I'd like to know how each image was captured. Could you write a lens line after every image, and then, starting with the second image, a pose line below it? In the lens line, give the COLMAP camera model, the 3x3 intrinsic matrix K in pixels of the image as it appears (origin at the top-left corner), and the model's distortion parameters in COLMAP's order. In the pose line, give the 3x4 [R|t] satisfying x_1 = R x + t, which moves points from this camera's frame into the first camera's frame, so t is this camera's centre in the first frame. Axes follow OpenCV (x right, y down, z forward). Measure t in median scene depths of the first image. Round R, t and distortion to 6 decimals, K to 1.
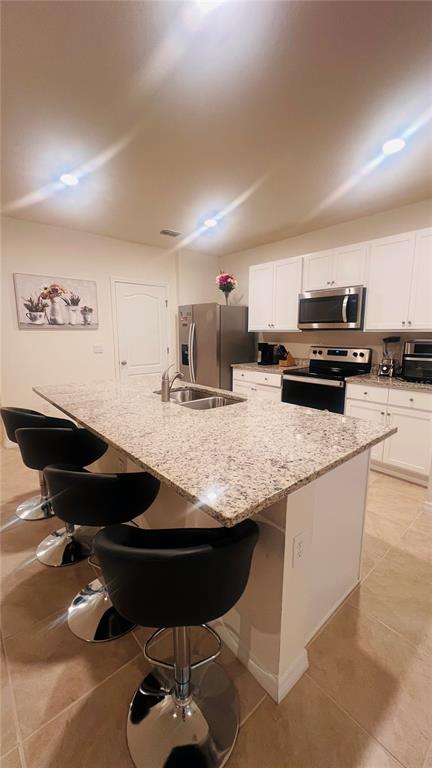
lens RADIAL K [[298.0, 0, 218.9], [0, 298.0, 385.9], [0, 0, 1]] dist [-0.000077, 0.000023]
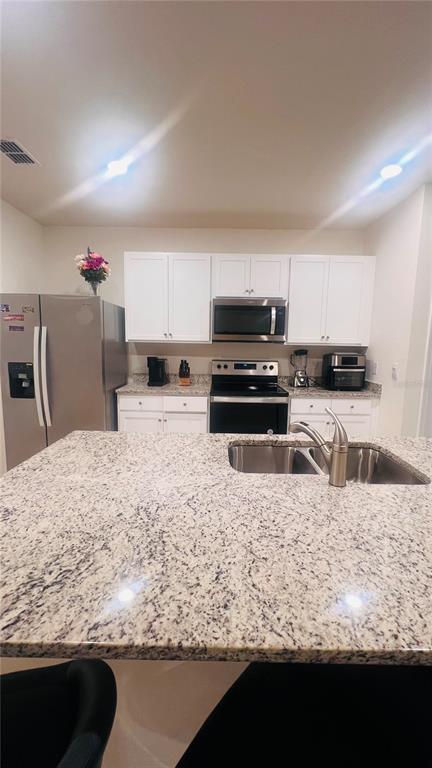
lens RADIAL K [[307.7, 0, 216.0], [0, 307.7, 384.0], [0, 0, 1]] dist [0.009674, 0.000054]
pose [[0.668532, -0.084674, 0.738847, -0.372549], [0.116076, 0.993201, 0.008795, -0.074516], [-0.734569, 0.079883, 0.673816, 0.415755]]
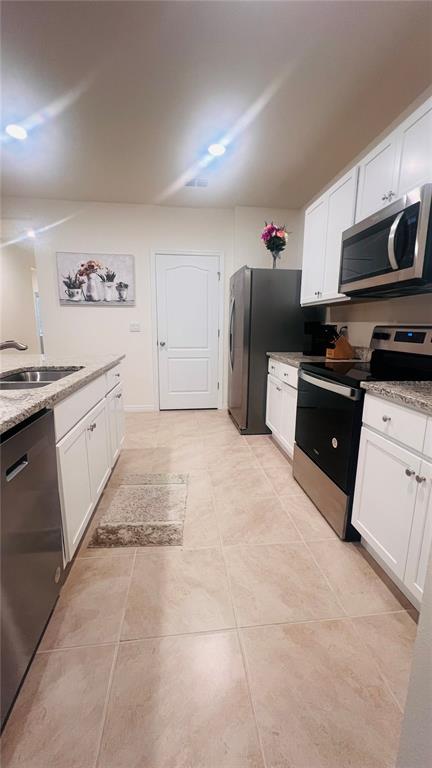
lens RADIAL K [[308.4, 0, 217.4], [0, 308.4, 383.3], [0, 0, 1]] dist [-0.000104, 0.000152]
pose [[0.828690, 0.113177, -0.548146, 0.414709], [-0.109121, 0.993219, 0.040102, -0.015826], [0.548968, 0.026582, 0.835421, 0.361705]]
